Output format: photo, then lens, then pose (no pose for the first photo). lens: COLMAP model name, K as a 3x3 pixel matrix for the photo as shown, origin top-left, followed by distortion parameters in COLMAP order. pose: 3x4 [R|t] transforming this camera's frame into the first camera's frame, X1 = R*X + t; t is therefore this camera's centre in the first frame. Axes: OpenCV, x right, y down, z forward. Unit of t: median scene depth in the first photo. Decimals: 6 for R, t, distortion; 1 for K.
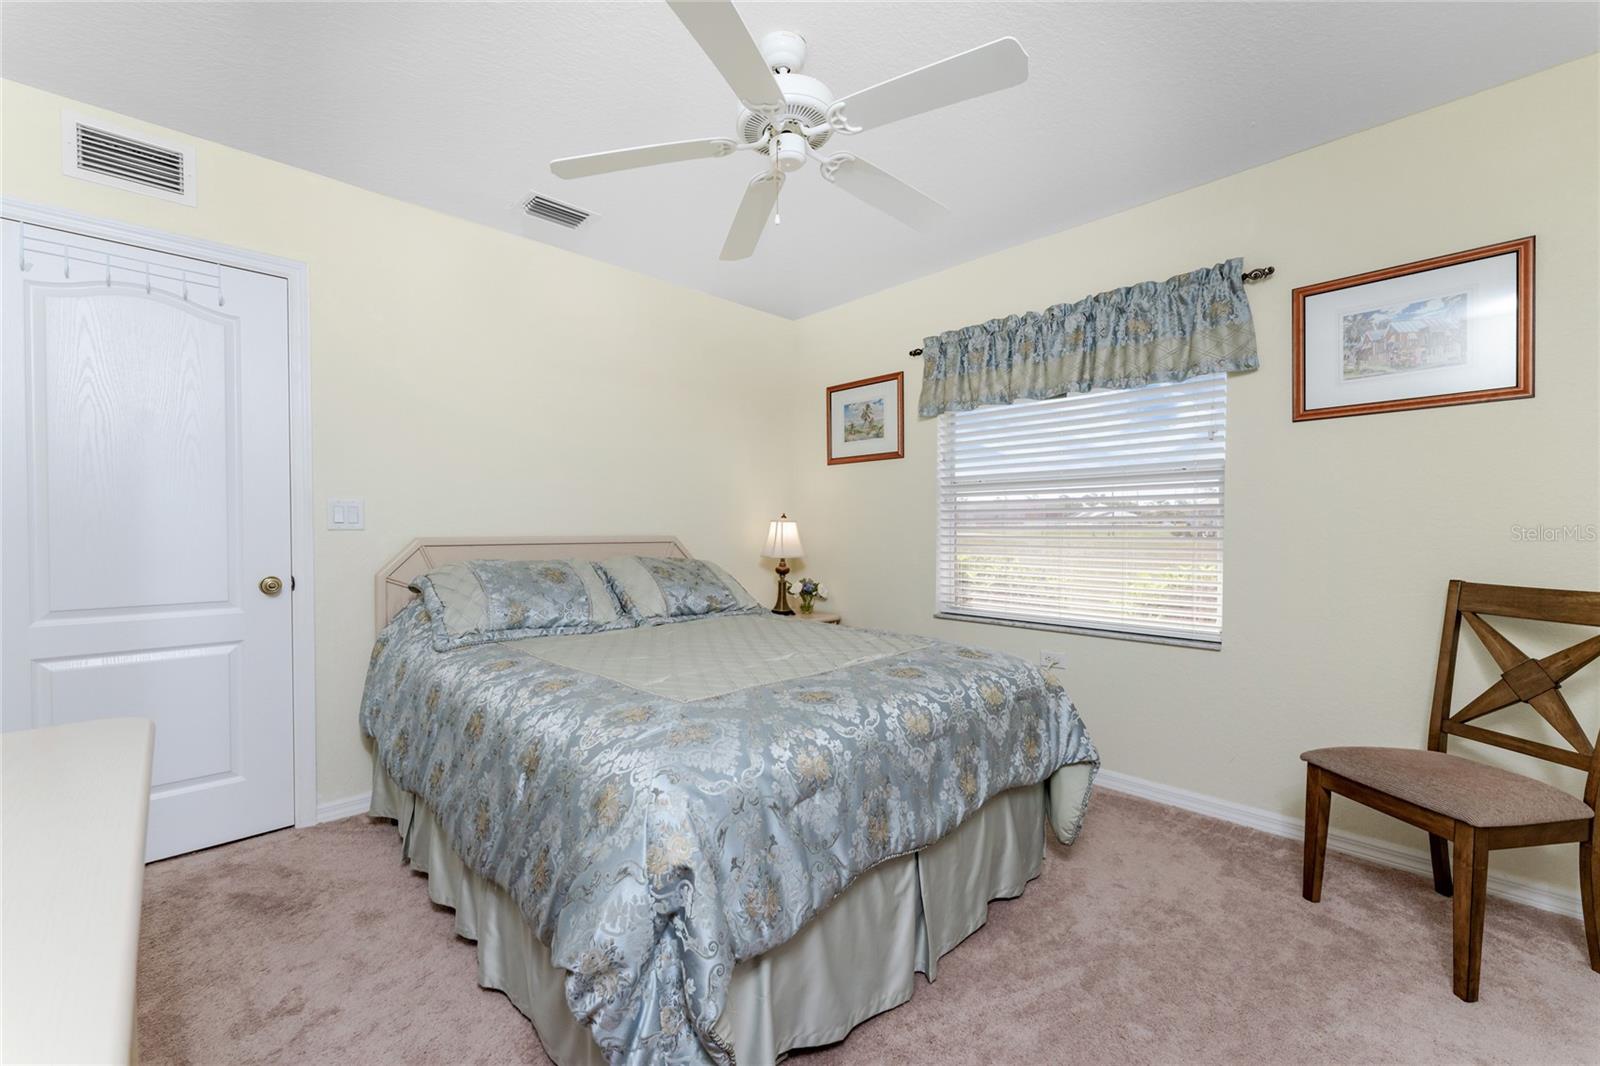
lens RADIAL K [[653.5, 0, 806.4], [0, 653.5, 536.0], [0, 0, 1]] dist [0.000337, 0.000094]
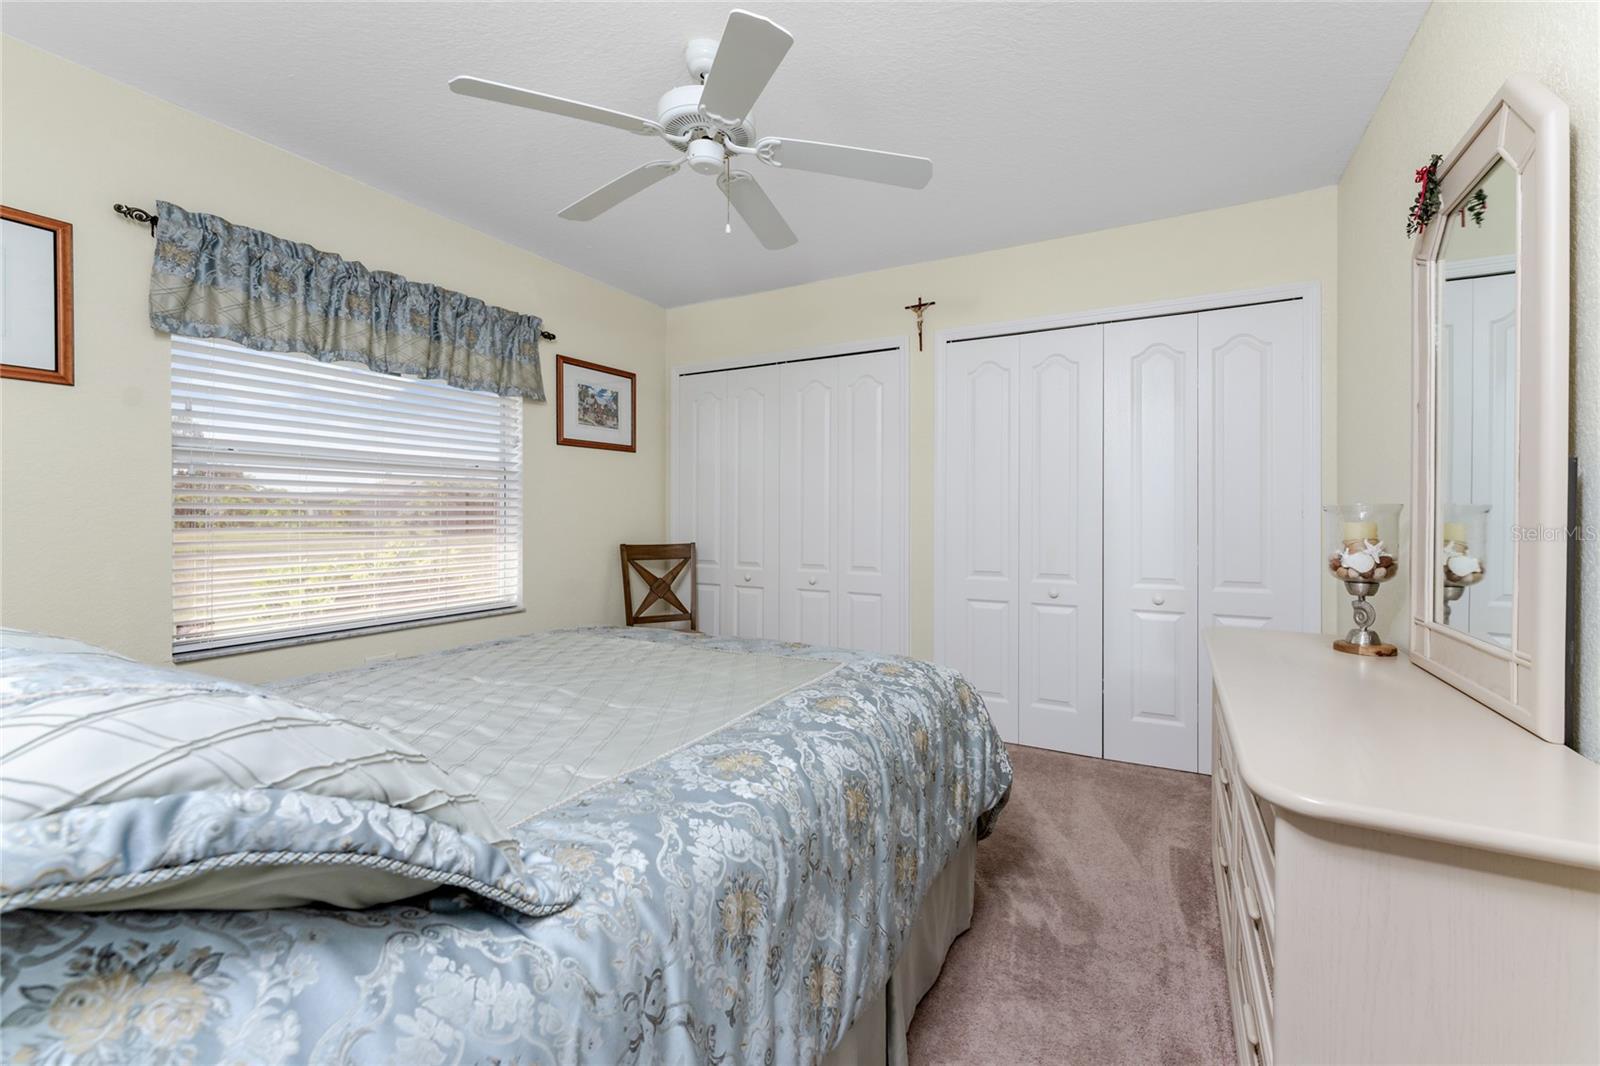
lens RADIAL K [[653.5, 0, 806.4], [0, 653.5, 536.0], [0, 0, 1]] dist [0.000337, 0.000094]
pose [[-0.293430, -0.032579, 0.955425, -0.840007], [0.011118, 0.999235, 0.037487, -0.018399], [-0.955916, 0.021622, -0.292843, 0.909373]]
